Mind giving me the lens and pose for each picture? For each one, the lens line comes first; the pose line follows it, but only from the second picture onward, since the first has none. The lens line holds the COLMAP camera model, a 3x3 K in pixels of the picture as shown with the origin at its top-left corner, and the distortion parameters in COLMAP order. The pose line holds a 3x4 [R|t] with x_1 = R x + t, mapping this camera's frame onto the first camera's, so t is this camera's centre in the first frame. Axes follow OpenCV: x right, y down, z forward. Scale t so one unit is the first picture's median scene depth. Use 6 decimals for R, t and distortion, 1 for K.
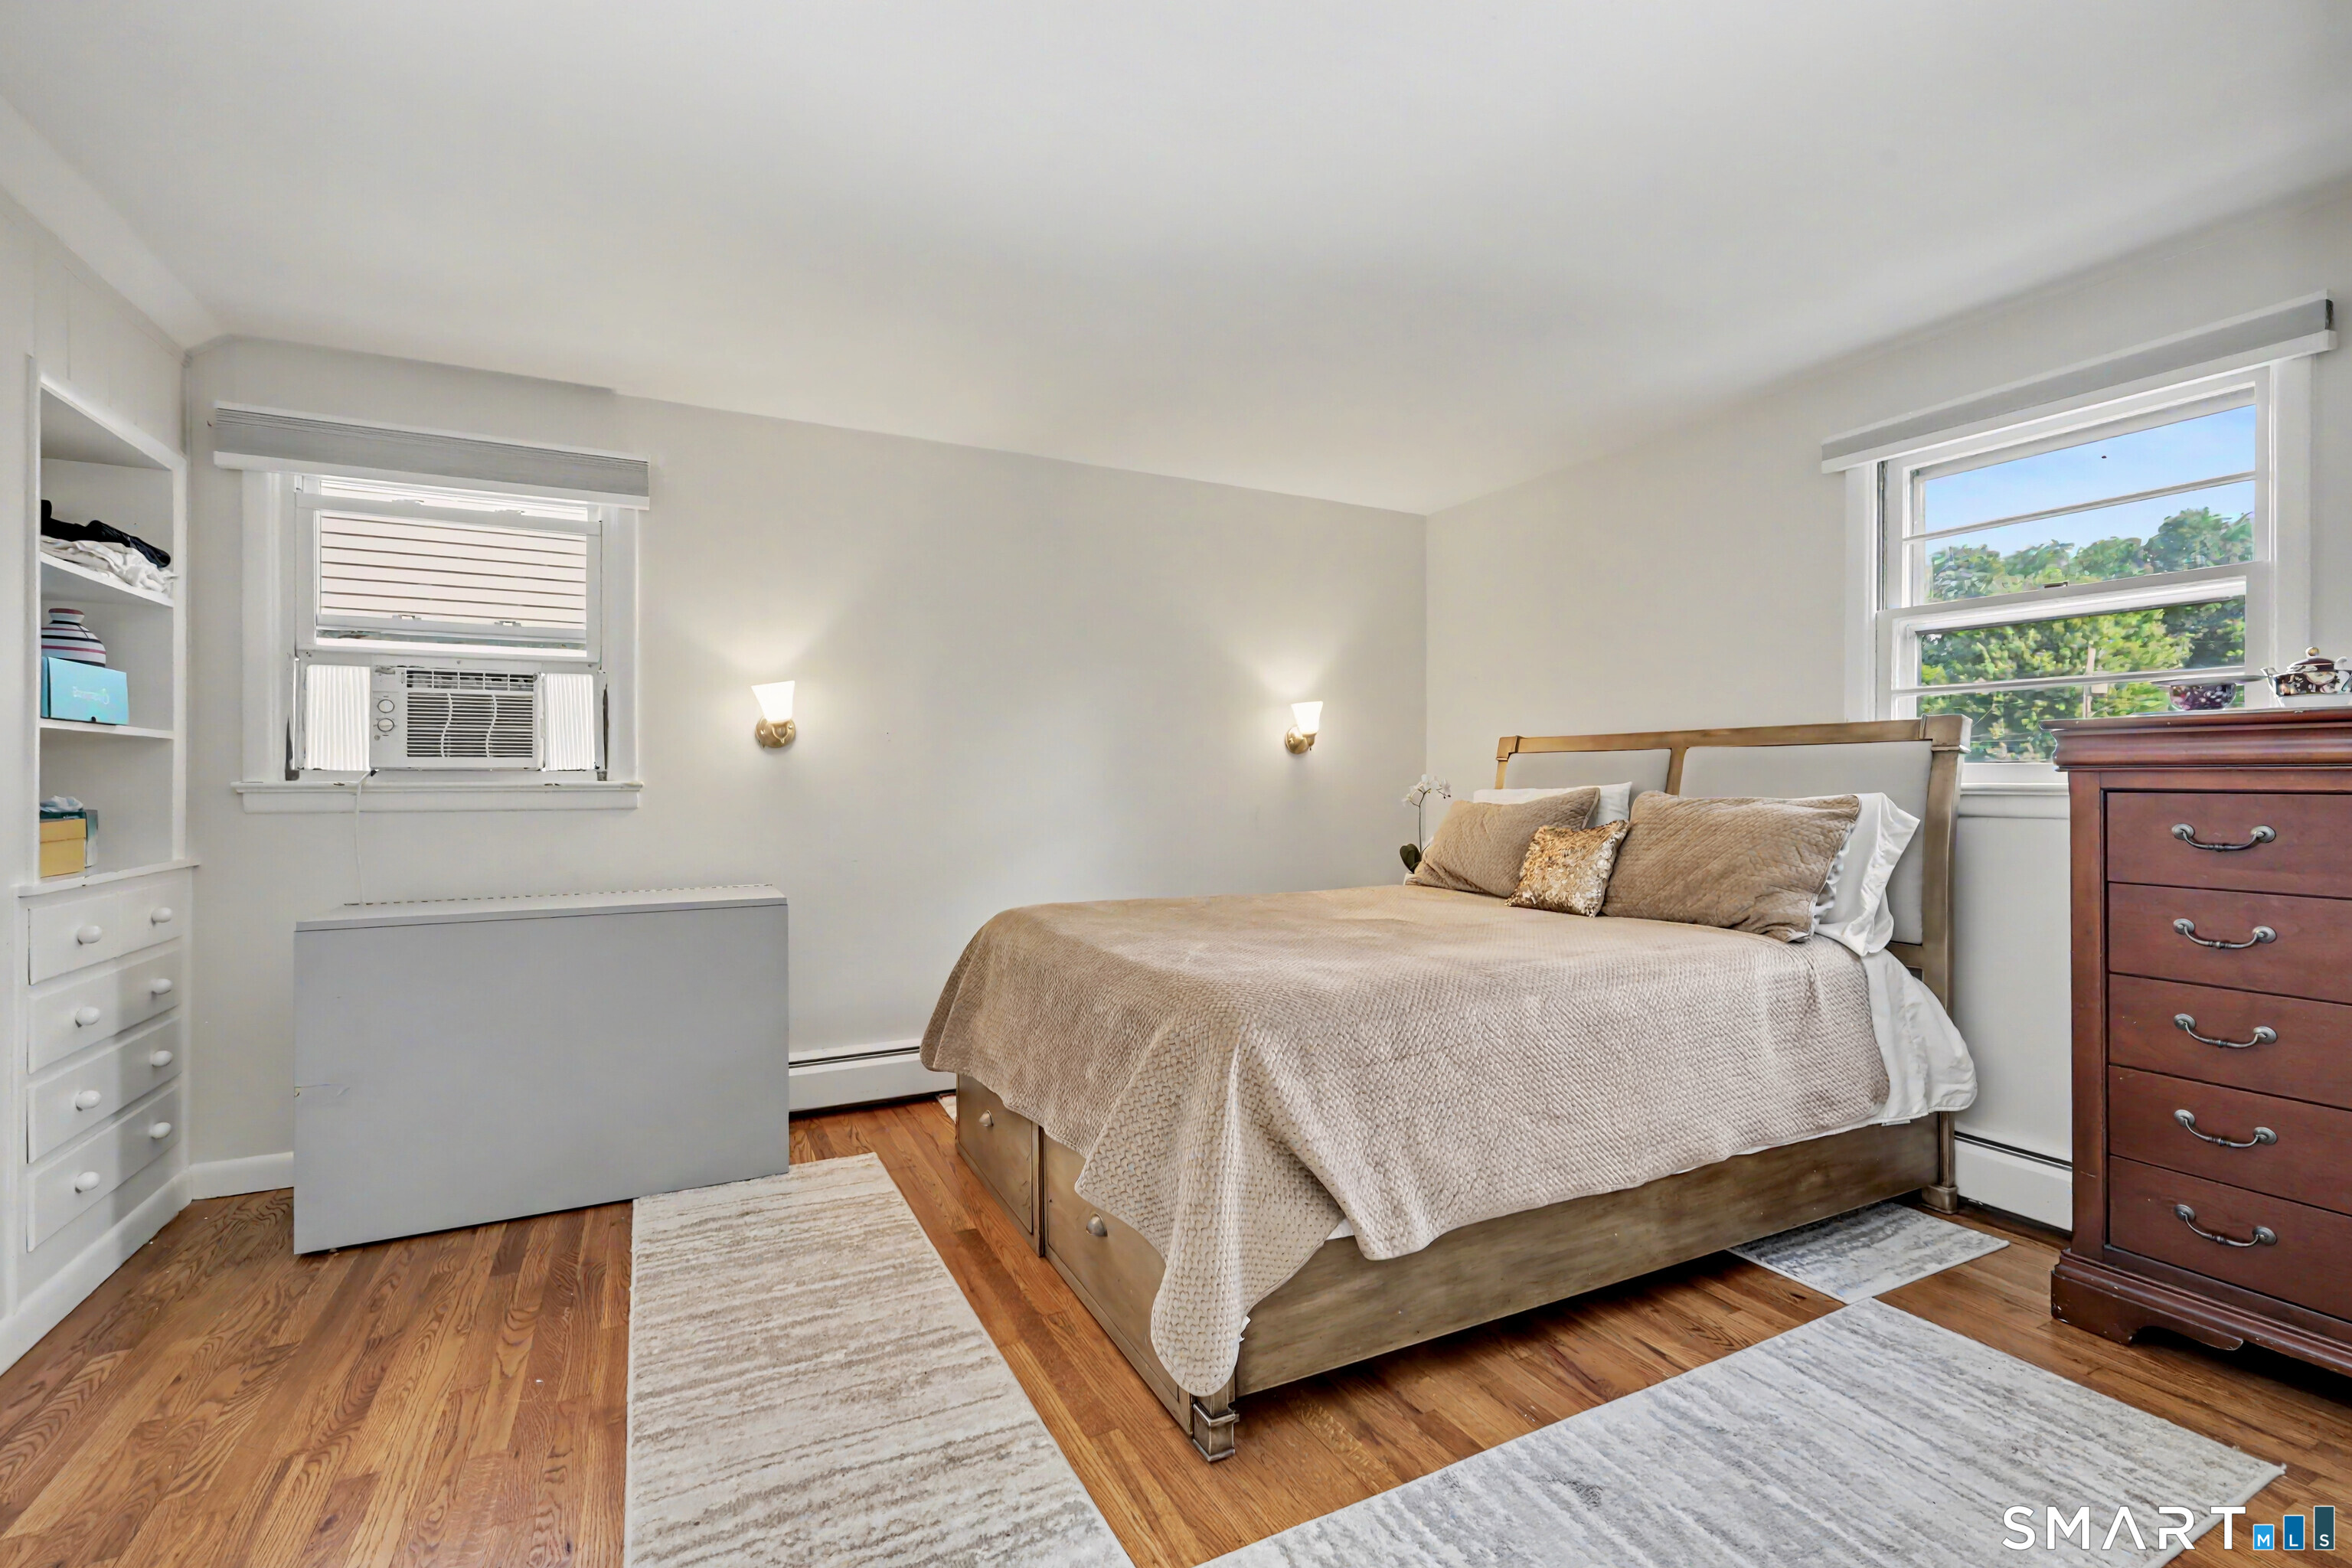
lens RADIAL K [[1030.0, 0, 1175.0], [0, 1030.0, 786.7], [0, 0, 1]] dist [0.003691, 0.000217]
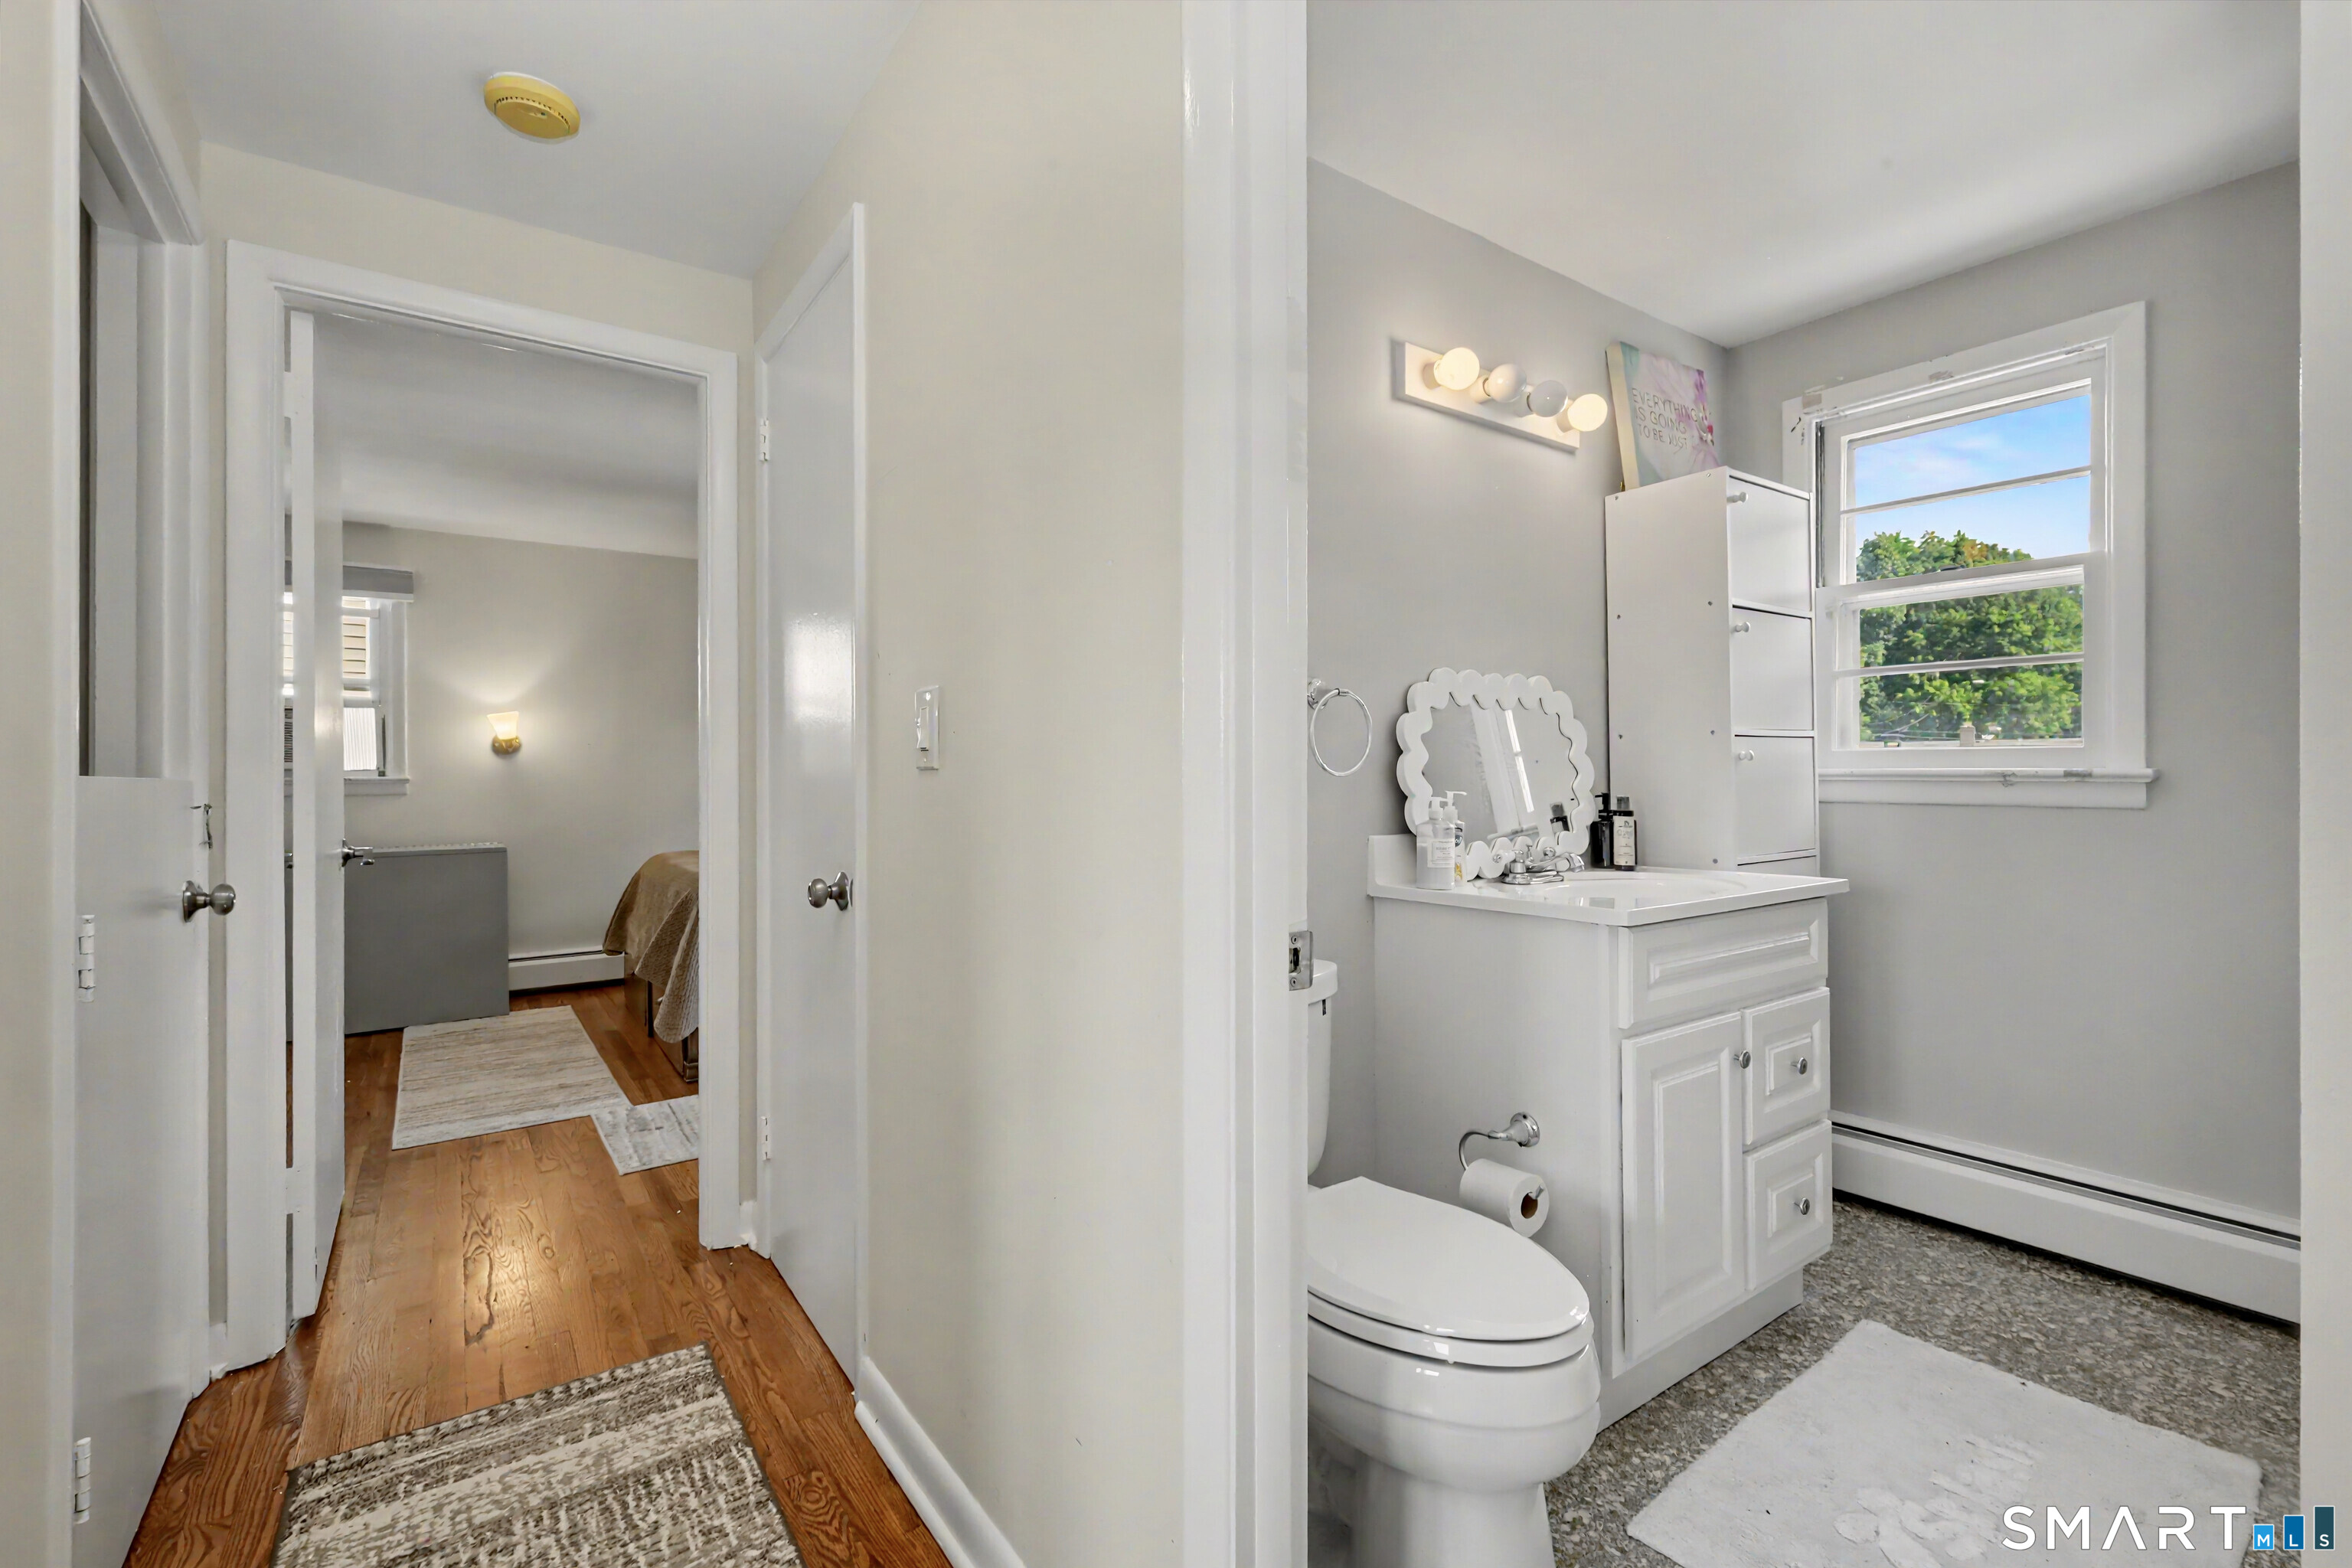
lens RADIAL K [[1030.0, 0, 1176.9], [0, 1030.0, 773.1], [0, 0, 1]] dist [0.003691, 0.000217]
pose [[0.988091, -0.002111, 0.153859, 0.390137], [0.002124, 0.999998, 0.000079, -0.009007], [-0.153858, 0.000249, 0.988093, -0.723641]]
